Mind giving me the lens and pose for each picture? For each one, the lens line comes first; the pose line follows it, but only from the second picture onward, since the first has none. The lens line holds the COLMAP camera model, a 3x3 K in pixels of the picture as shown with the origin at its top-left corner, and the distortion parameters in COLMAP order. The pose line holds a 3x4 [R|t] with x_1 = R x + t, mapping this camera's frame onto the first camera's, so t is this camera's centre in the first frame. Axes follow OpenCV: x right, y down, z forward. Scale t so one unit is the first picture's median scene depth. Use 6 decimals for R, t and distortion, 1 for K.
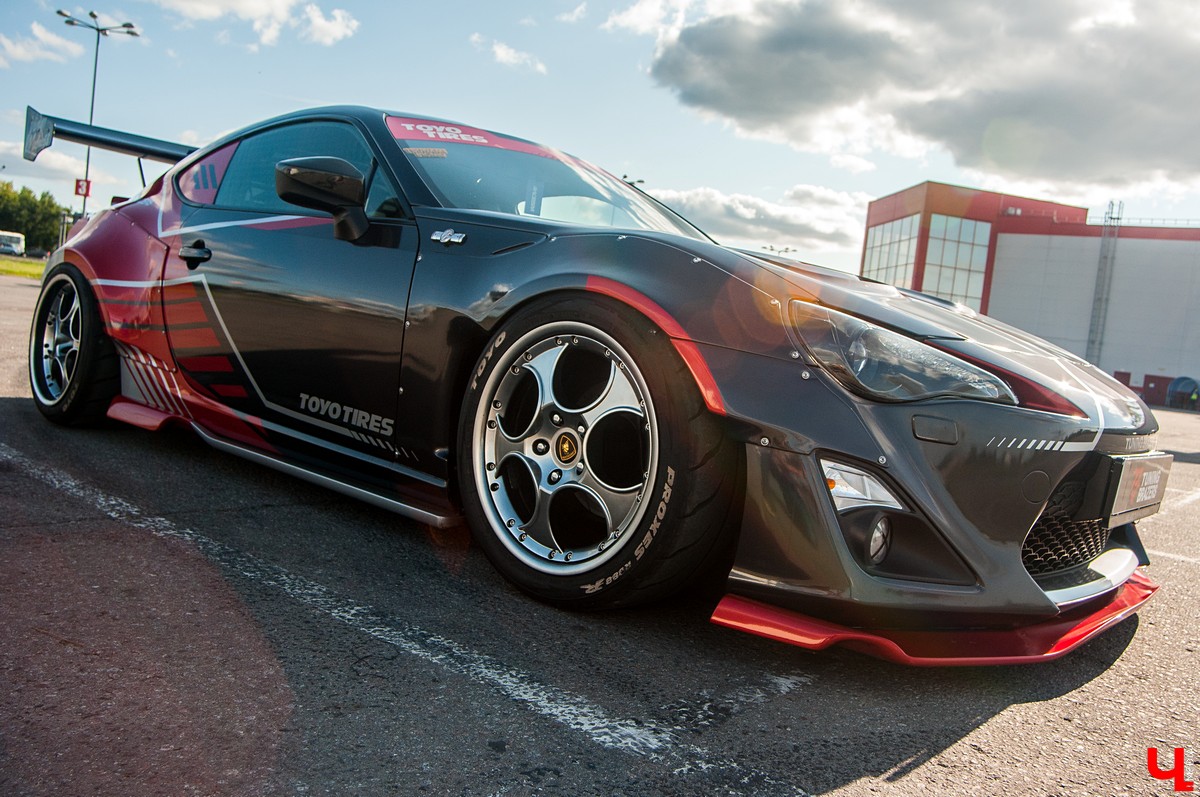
lens RADIAL K [[1025.7, 0, 600.0], [0, 1025.7, 398.5], [0, 0, 1]] dist [-0.137161, 0.110728]
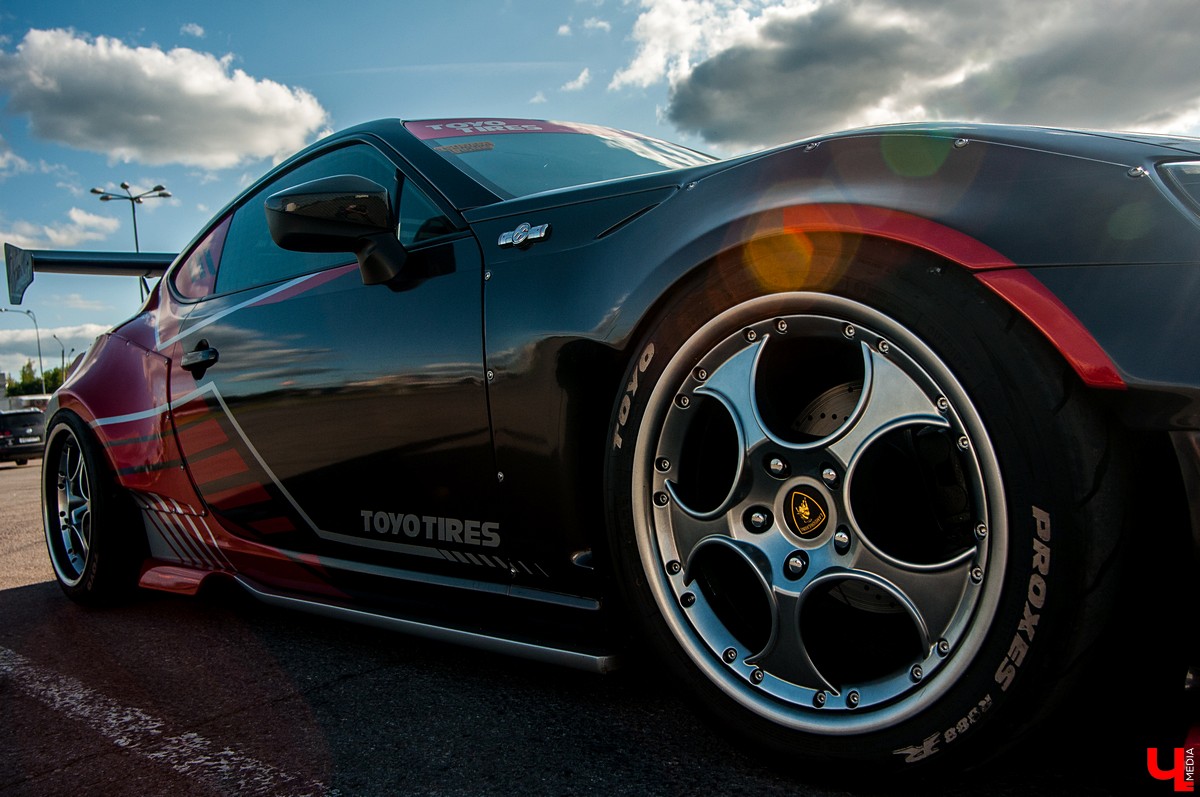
lens RADIAL K [[1025.7, 0, 600.0], [0, 1025.7, 398.5], [0, 0, 1]] dist [-0.137161, 0.110728]
pose [[0.975119, -0.210418, -0.069758, -0.073055], [0.205831, 0.976254, -0.067543, 0.000850], [0.082314, 0.051504, 0.995275, 0.332996]]
